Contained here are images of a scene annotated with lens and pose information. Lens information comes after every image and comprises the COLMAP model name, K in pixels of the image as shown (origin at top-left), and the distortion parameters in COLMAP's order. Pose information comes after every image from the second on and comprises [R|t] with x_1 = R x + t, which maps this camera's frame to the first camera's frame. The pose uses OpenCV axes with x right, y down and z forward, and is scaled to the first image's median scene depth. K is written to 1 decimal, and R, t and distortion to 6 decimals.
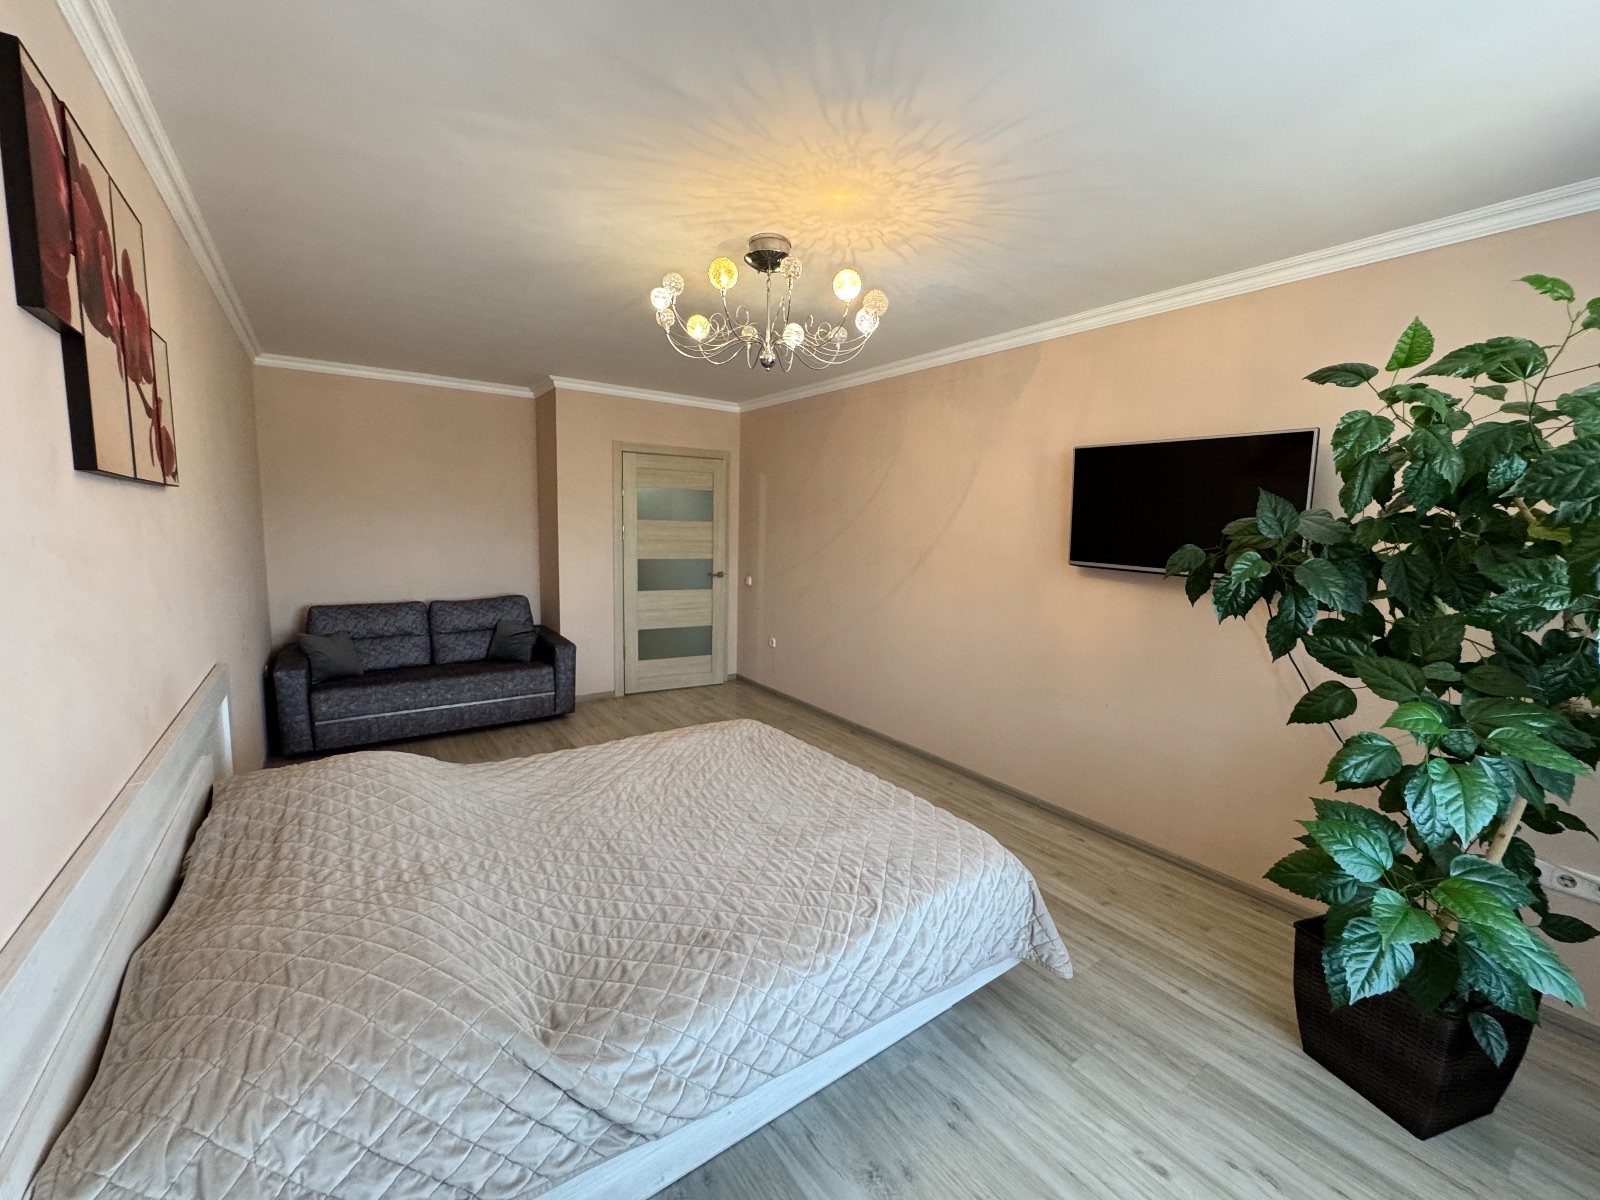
lens RADIAL K [[642.3, 0, 800.3], [0, 642.3, 596.7], [0, 0, 1]] dist [-0.002205, -0.000278]
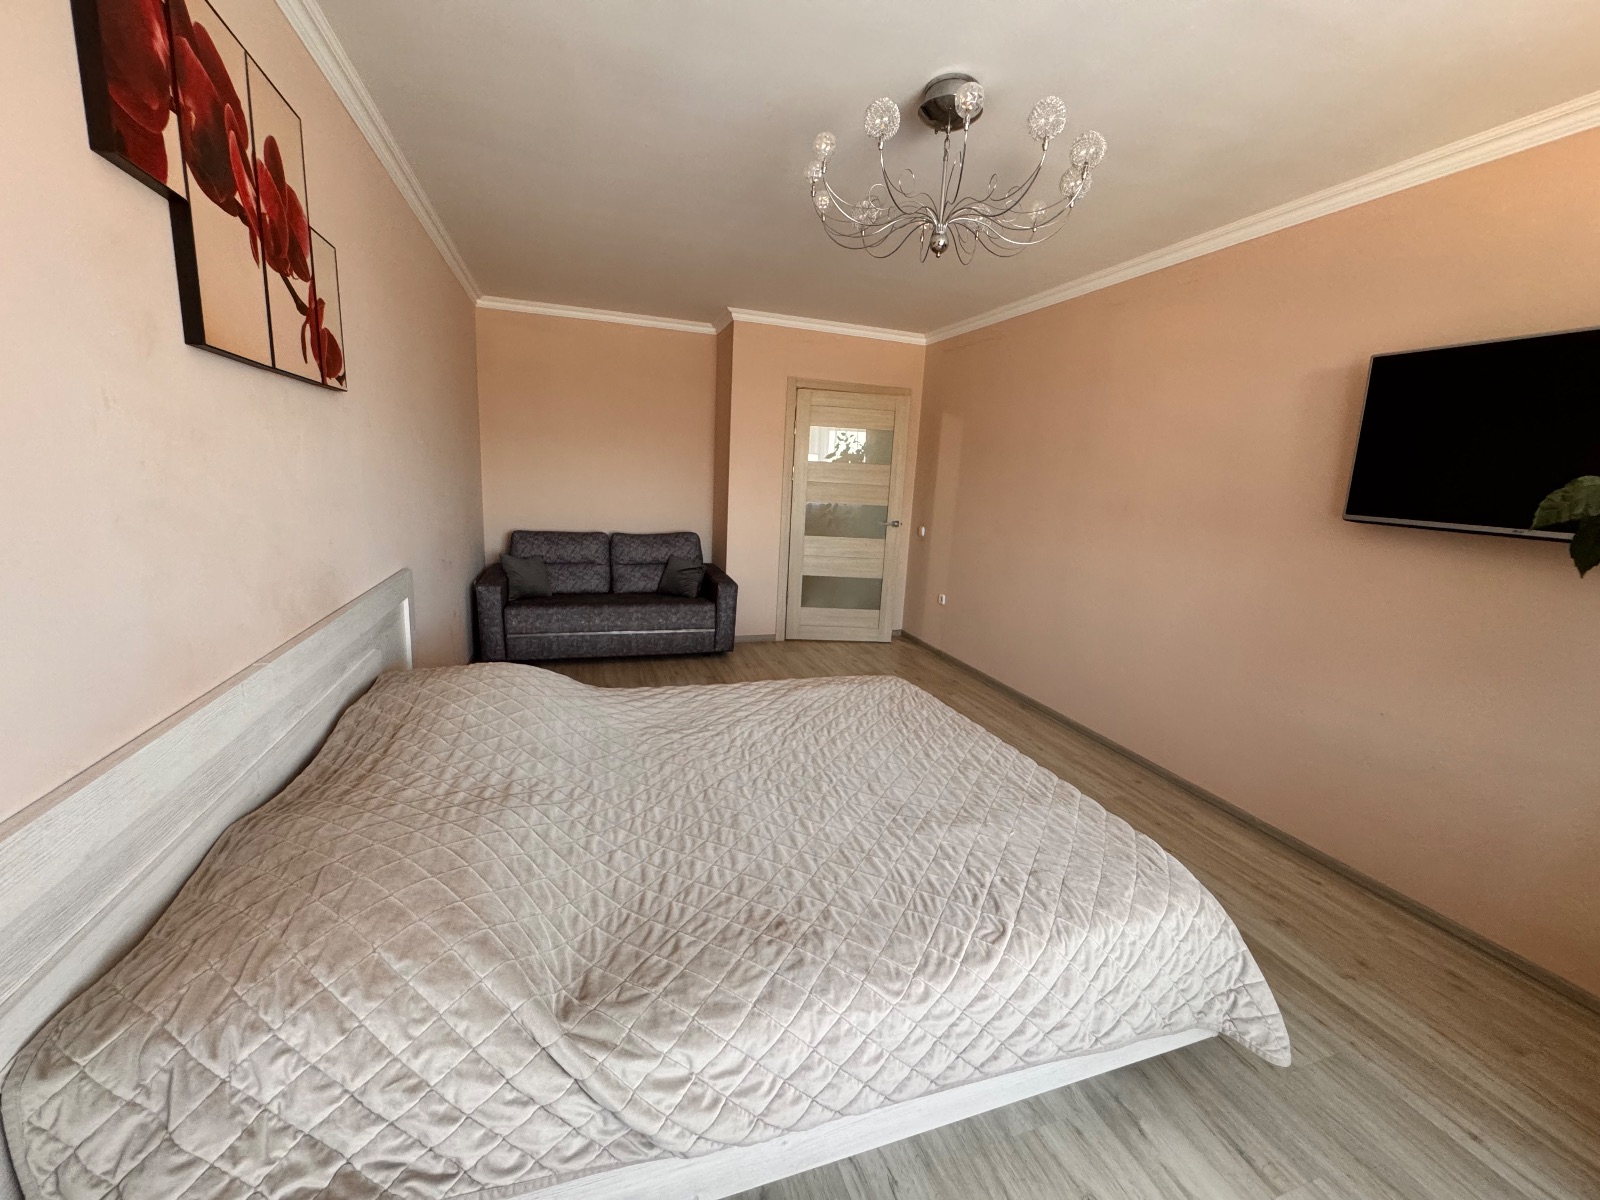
lens RADIAL K [[642.3, 0, 800.3], [0, 642.3, 596.7], [0, 0, 1]] dist [-0.002205, -0.000278]
pose [[0.956888, 0.080634, -0.279039, 0.063370], [-0.062540, 0.995357, 0.073164, 0.042510], [0.283643, -0.052558, 0.957489, 0.208267]]
